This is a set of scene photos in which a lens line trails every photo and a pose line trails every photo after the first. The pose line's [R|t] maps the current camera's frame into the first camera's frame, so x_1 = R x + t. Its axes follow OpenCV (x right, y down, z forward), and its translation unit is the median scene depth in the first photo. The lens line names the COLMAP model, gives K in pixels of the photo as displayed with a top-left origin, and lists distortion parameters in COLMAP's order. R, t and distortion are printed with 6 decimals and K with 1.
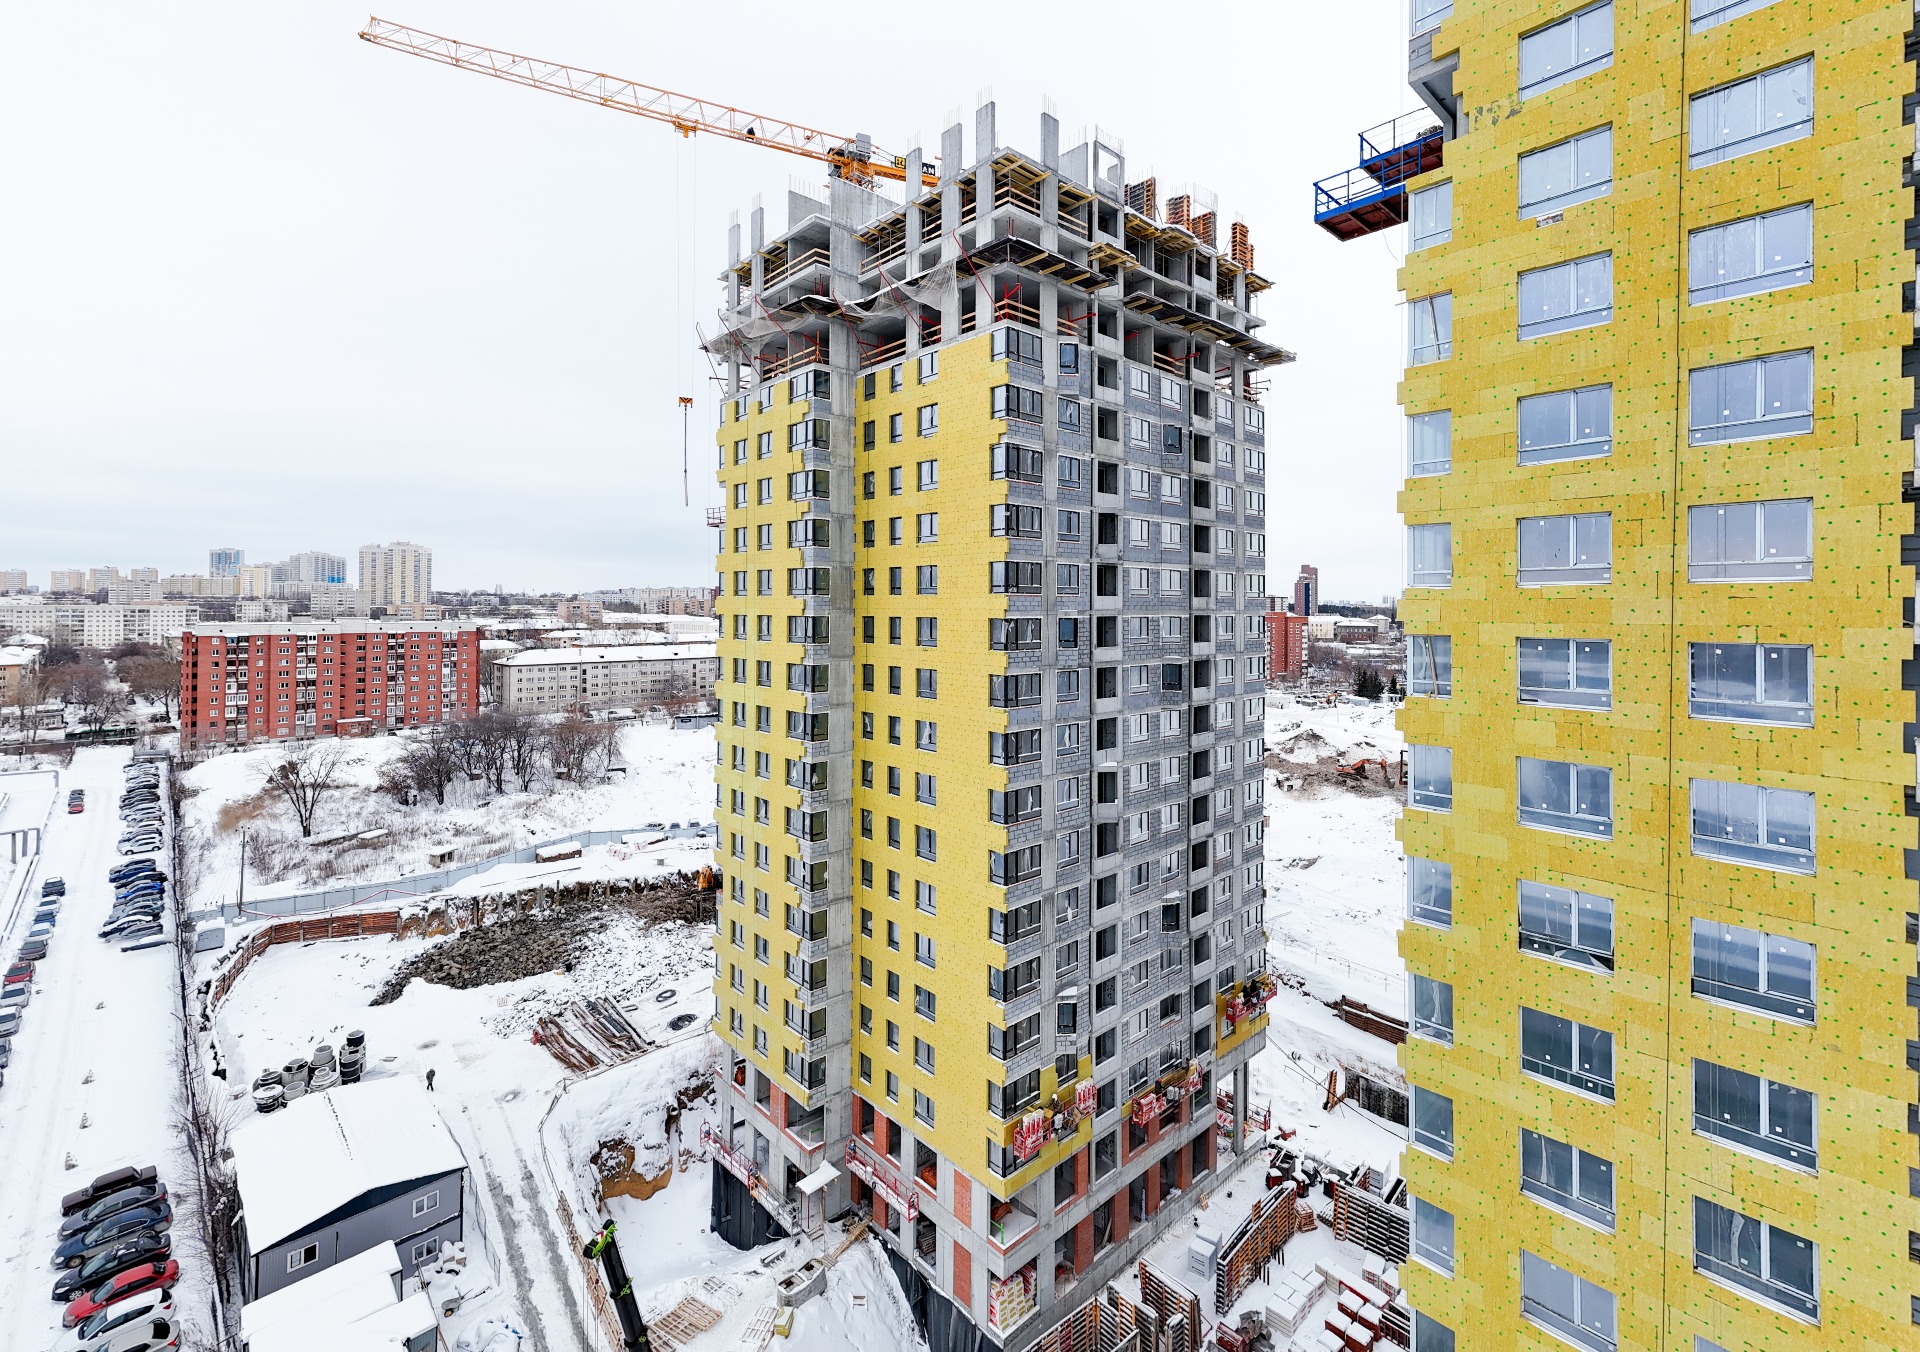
lens RADIAL K [[829.7, 0, 953.0], [0, 829.7, 604.4], [0, 0, 1]] dist [0.025103, 0.000103]
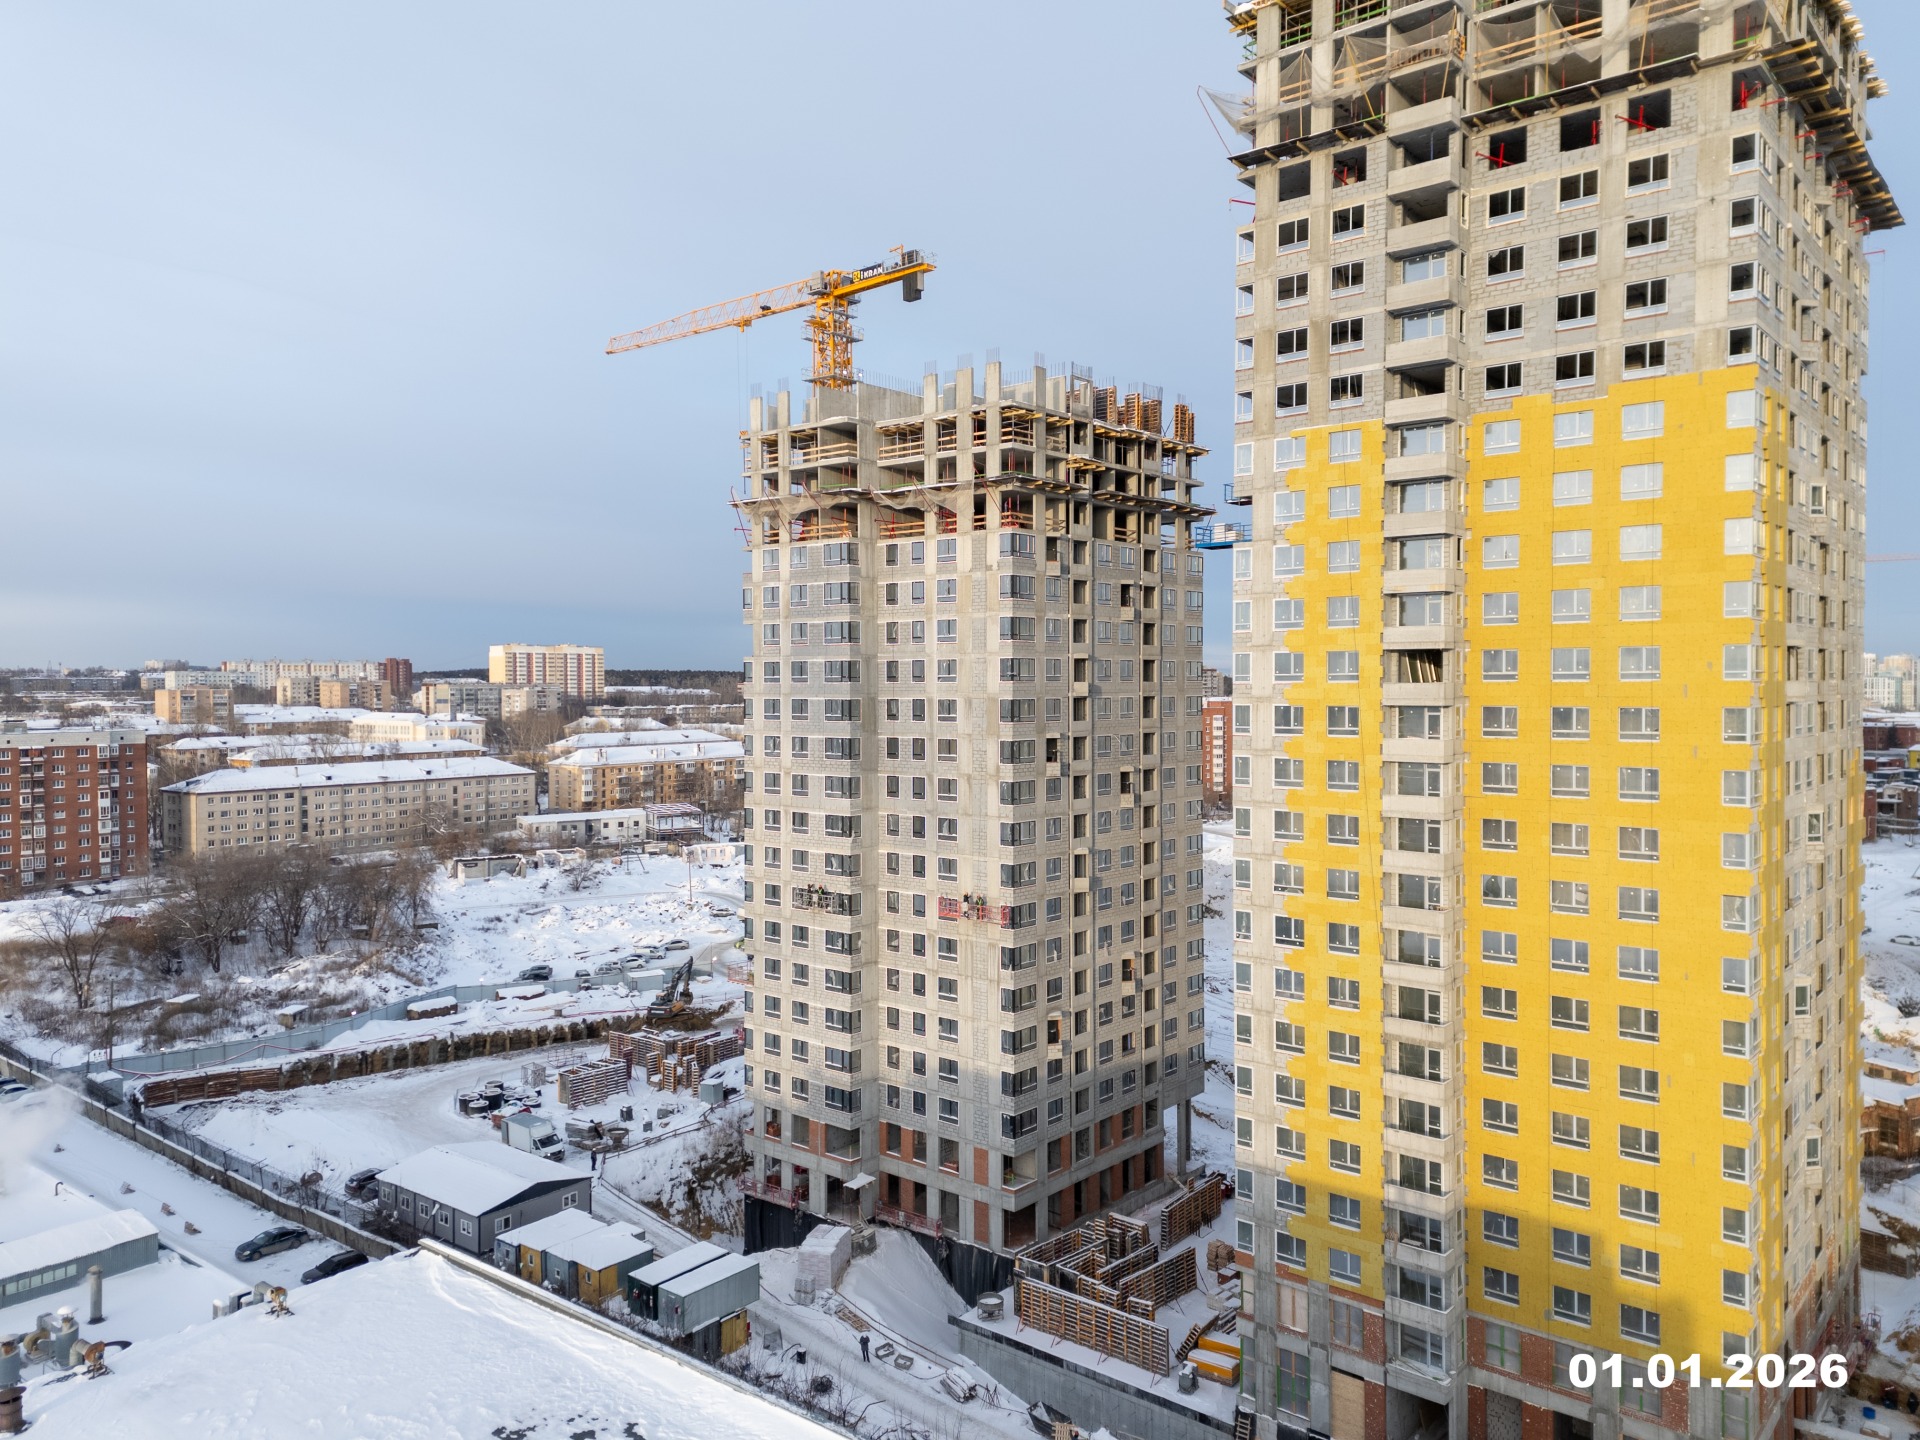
lens RADIAL K [[1417.9, 0, 963.9], [0, 1417.9, 676.1], [0, 0, 1]] dist [0.056668, -0.006381]
pose [[0.991482, -0.007578, 0.130026, -0.271942], [0.007745, 0.999970, -0.000775, -0.075639], [-0.130016, 0.001776, 0.991510, -1.130801]]
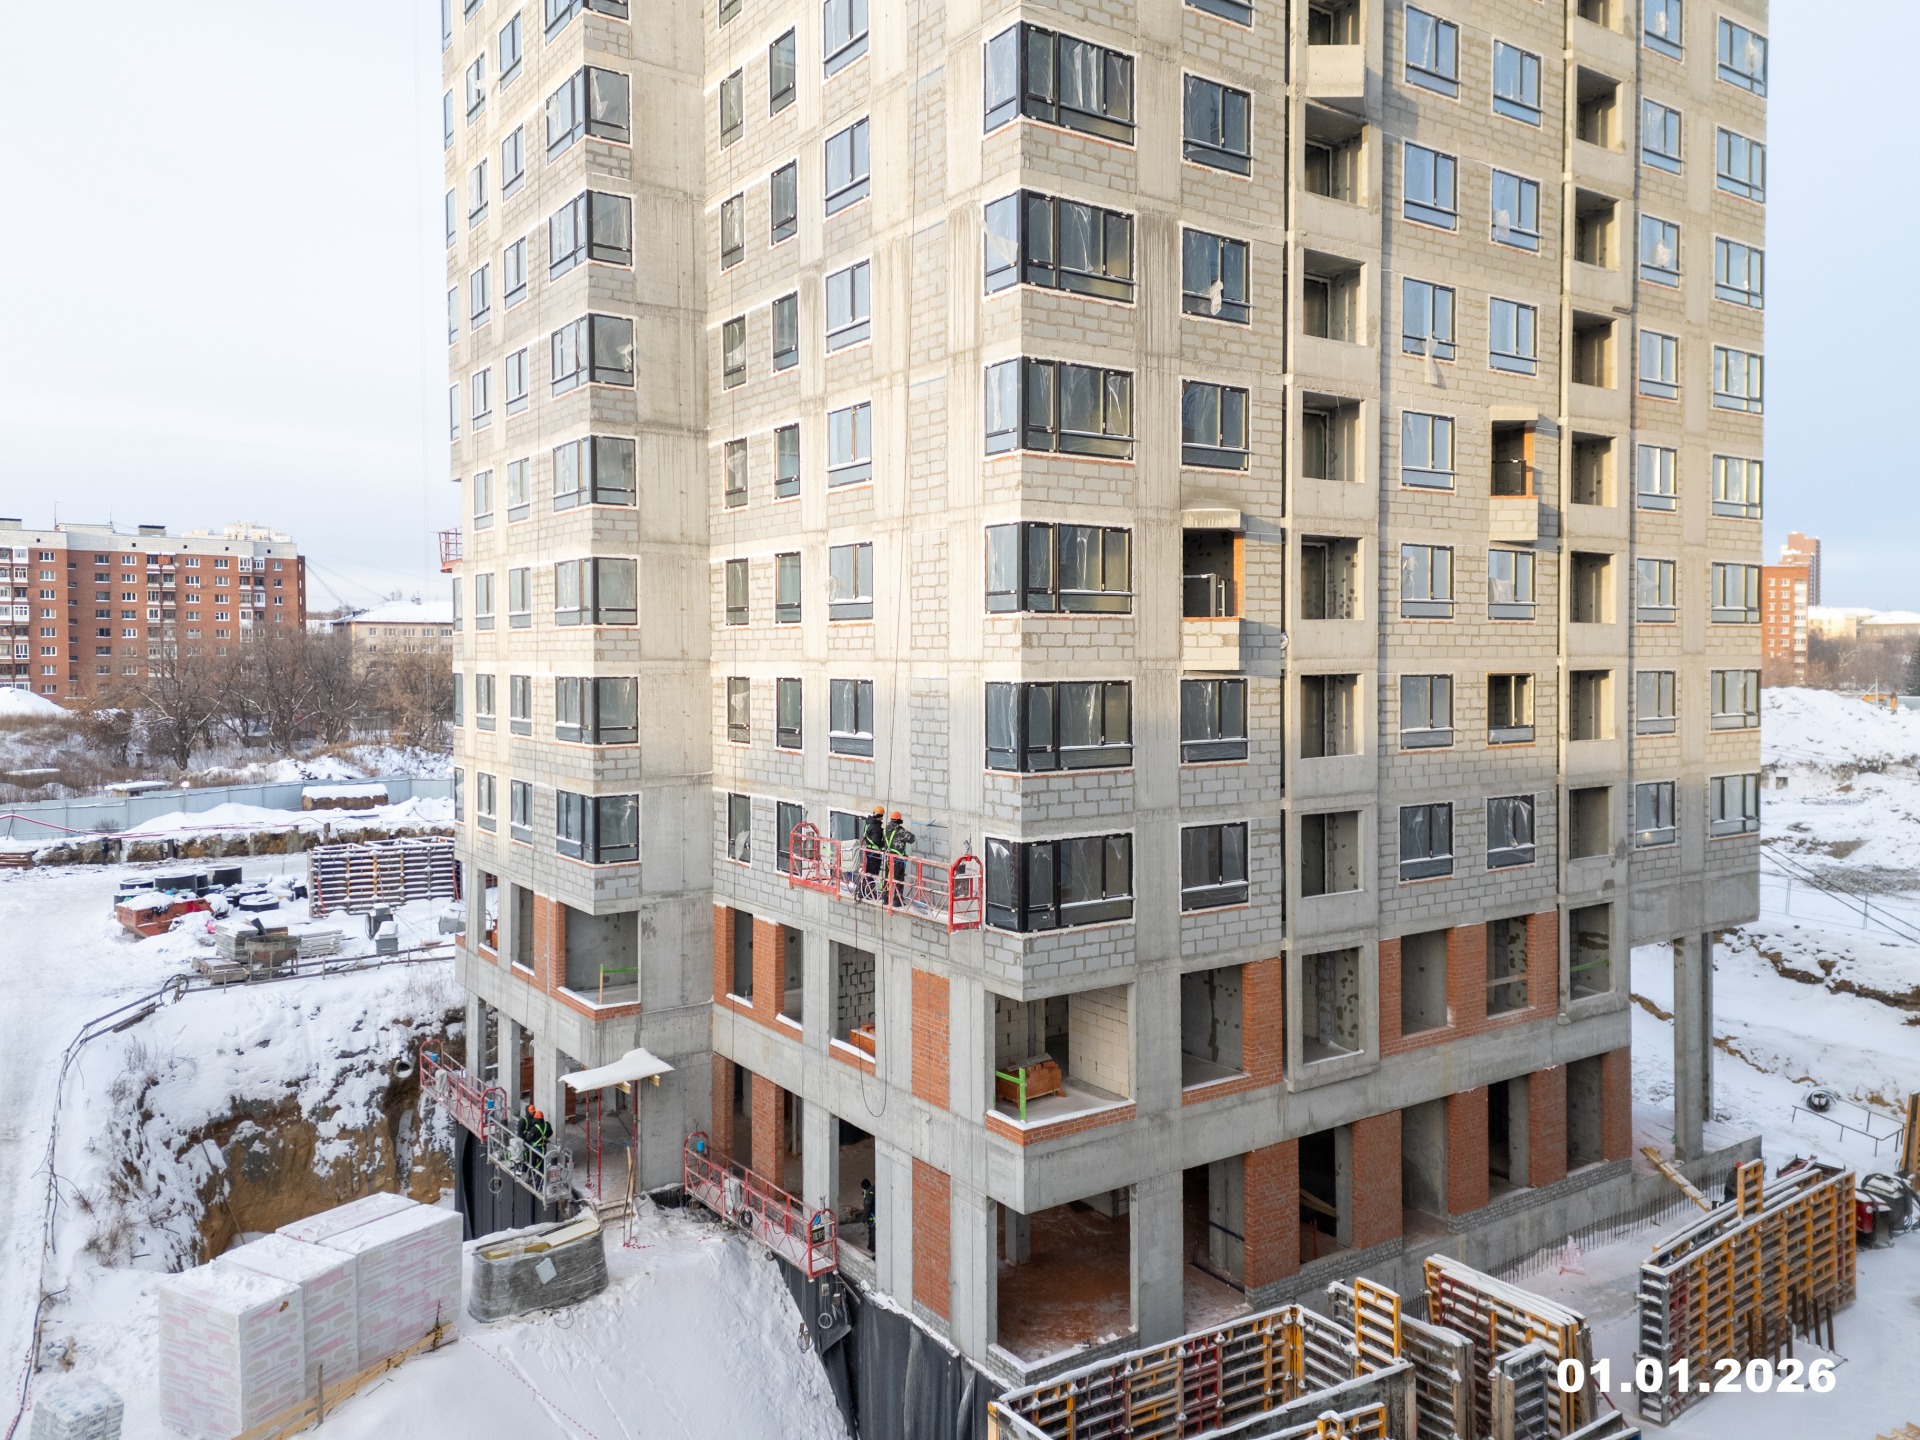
lens RADIAL K [[1417.9, 0, 963.9], [0, 1417.9, 676.1], [0, 0, 1]] dist [0.056668, -0.006381]
pose [[0.991171, -0.007068, -0.132401, 0.098288], [0.008804, 0.999883, 0.012533, 0.469505], [0.132297, -0.013589, 0.991117, 0.325866]]
